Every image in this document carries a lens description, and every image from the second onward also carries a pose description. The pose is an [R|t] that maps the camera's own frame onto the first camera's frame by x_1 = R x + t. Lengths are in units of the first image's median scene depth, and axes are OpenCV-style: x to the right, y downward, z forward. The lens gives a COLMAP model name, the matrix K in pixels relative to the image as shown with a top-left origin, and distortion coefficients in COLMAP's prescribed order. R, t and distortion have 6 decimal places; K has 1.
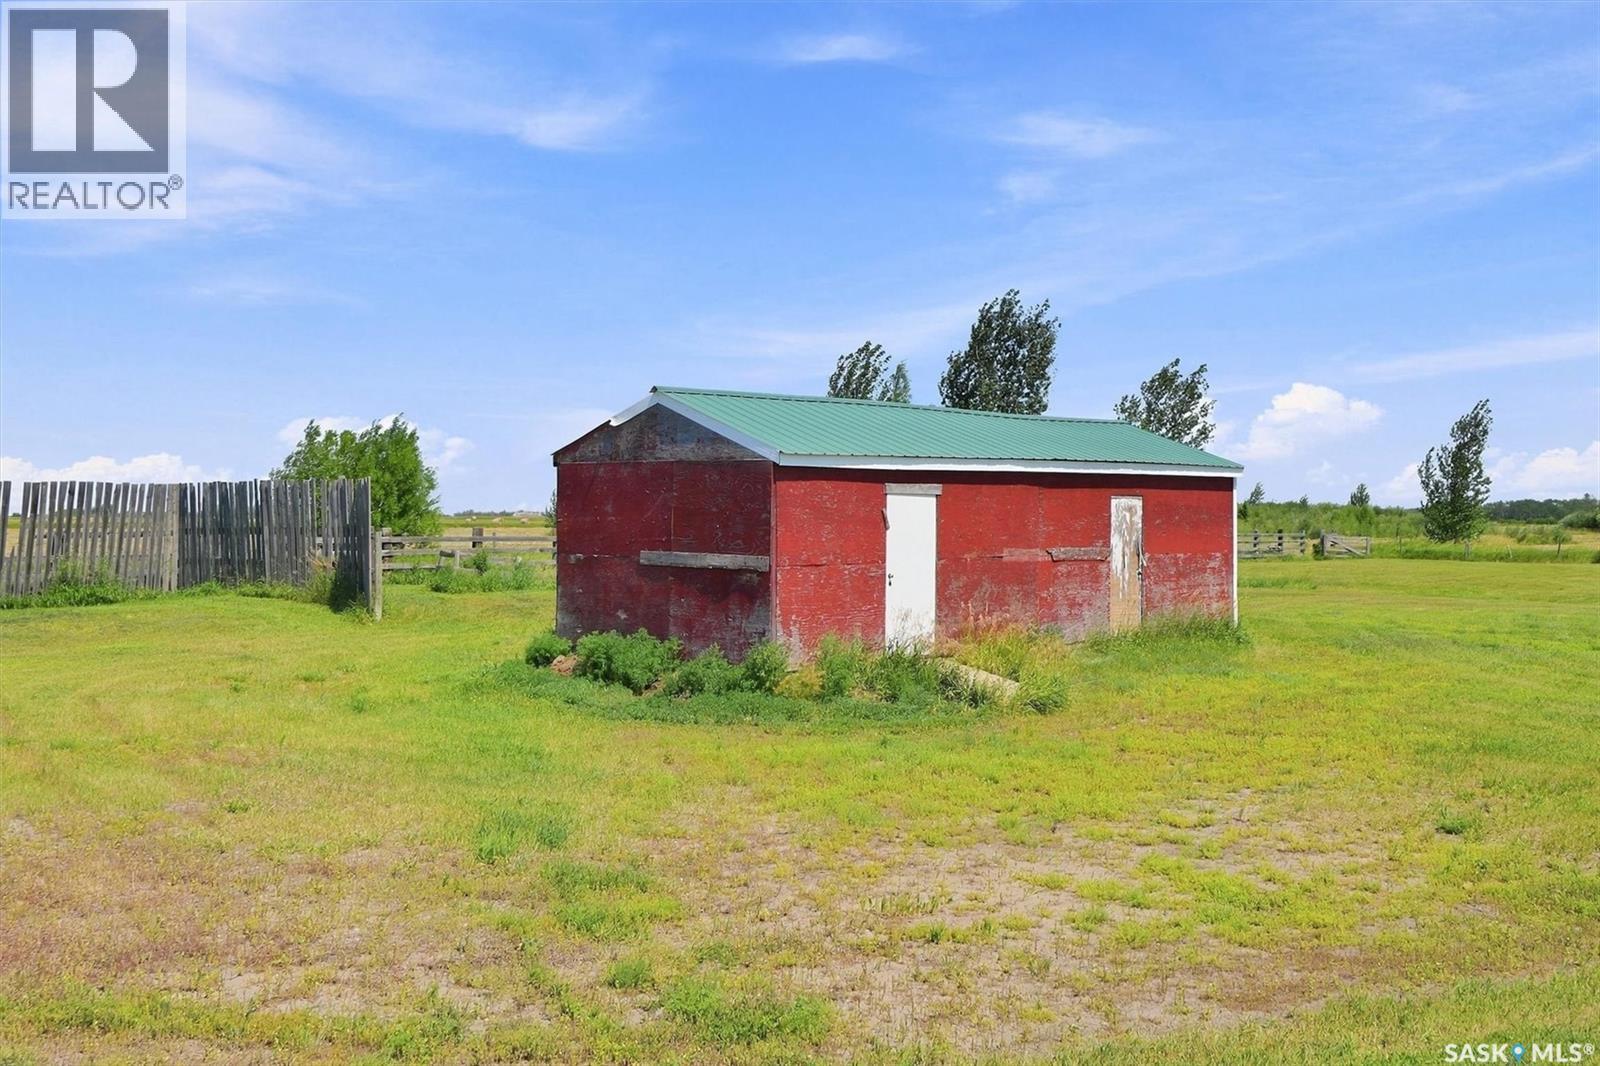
lens RADIAL K [[1612.5, 0, 795.9], [0, 1612.5, 534.9], [0, 0, 1]] dist [0.006251, 0.000000]
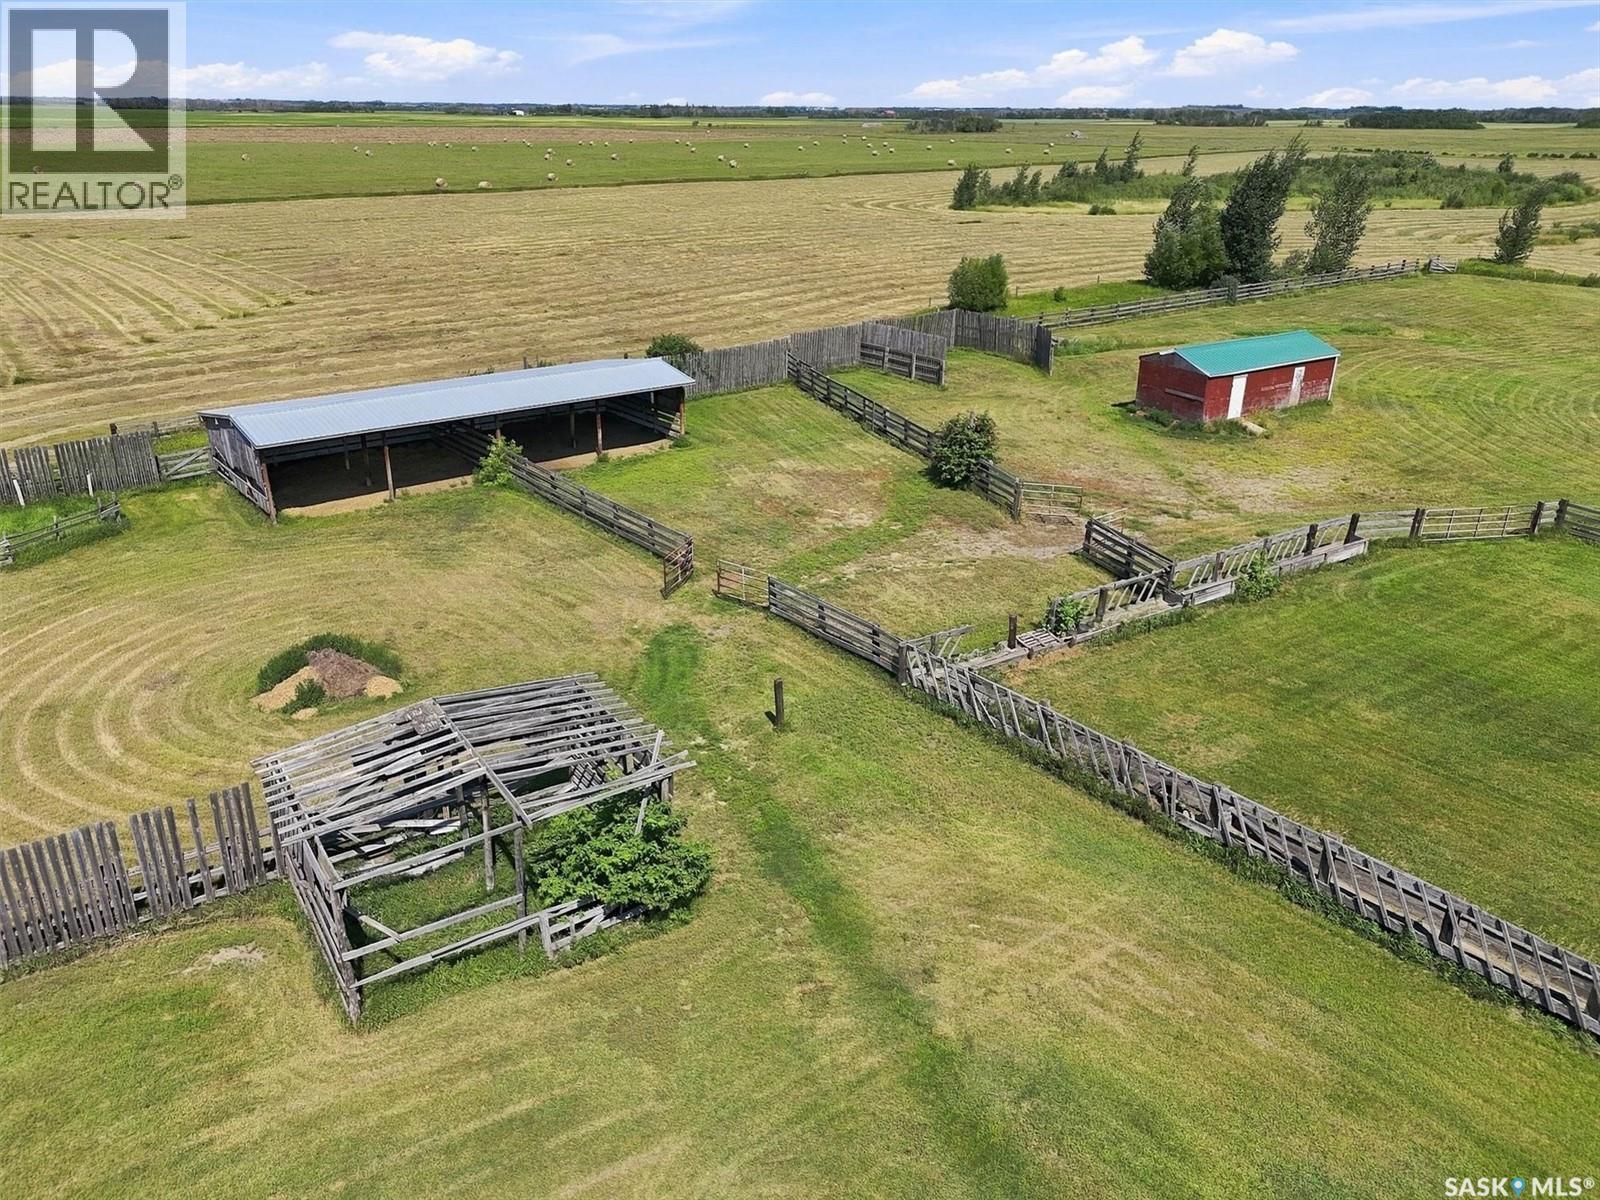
lens RADIAL K [[1178.2, 0, 797.0], [0, 1178.2, 598.9], [0, 0, 1]] dist [0.053695, -0.020594]
pose [[0.981291, 0.077138, -0.176402, -0.450797], [-0.003840, 0.923889, 0.382641, -0.652360], [0.192492, -0.374805, 0.906900, -2.113047]]
